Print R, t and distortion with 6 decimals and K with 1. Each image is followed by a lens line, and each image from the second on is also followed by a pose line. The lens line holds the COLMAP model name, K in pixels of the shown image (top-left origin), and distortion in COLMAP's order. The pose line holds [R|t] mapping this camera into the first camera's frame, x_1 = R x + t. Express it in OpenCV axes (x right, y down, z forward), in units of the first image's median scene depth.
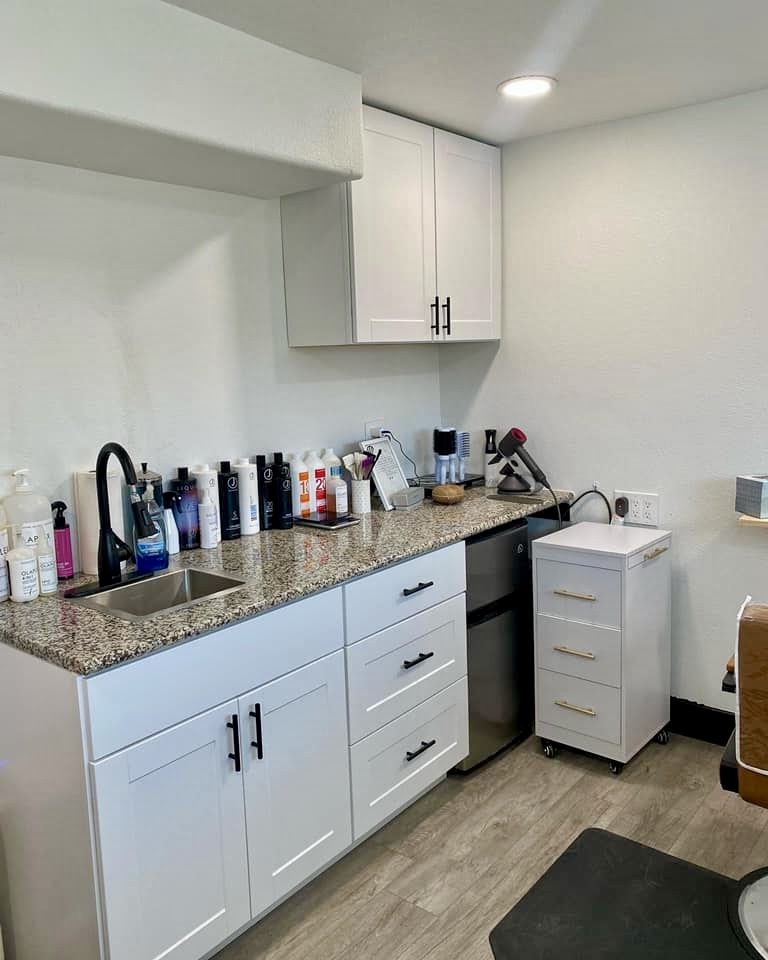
lens RADIAL K [[773.3, 0, 384.0], [0, 773.3, 480.0], [0, 0, 1]] dist [0.000998, -0.002702]
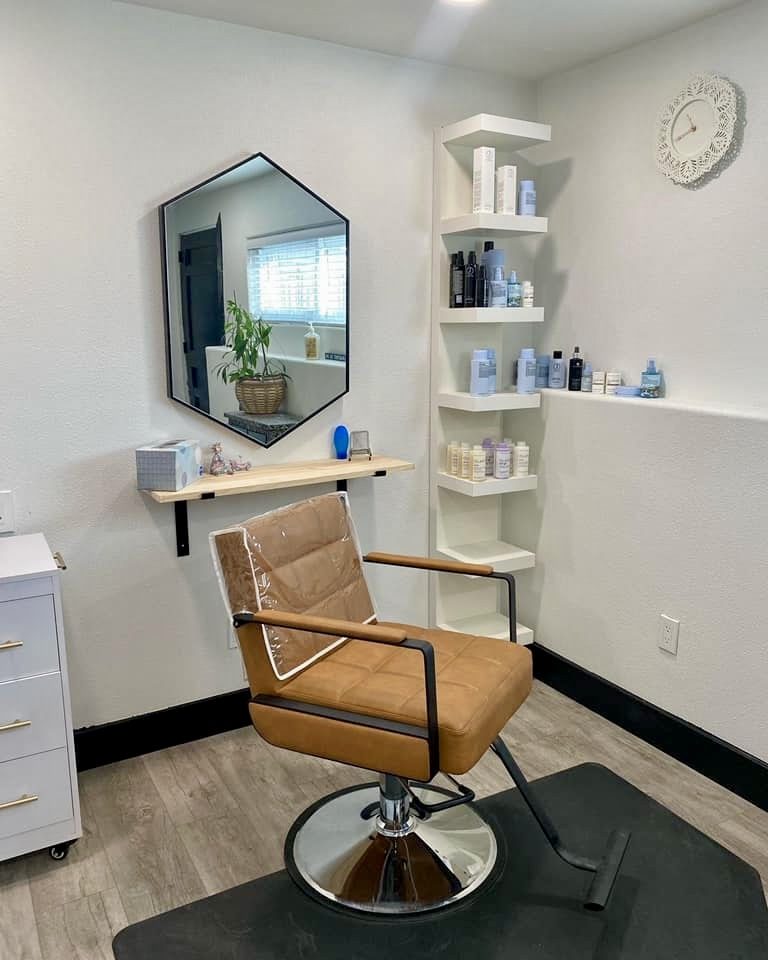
lens RADIAL K [[773.3, 0, 384.0], [0, 773.3, 480.0], [0, 0, 1]] dist [0.000998, -0.002702]
pose [[0.347741, -0.151587, 0.925255, -0.257126], [0.133767, 0.984770, 0.111063, -0.030368], [-0.927999, 0.085148, 0.362723, 0.437569]]
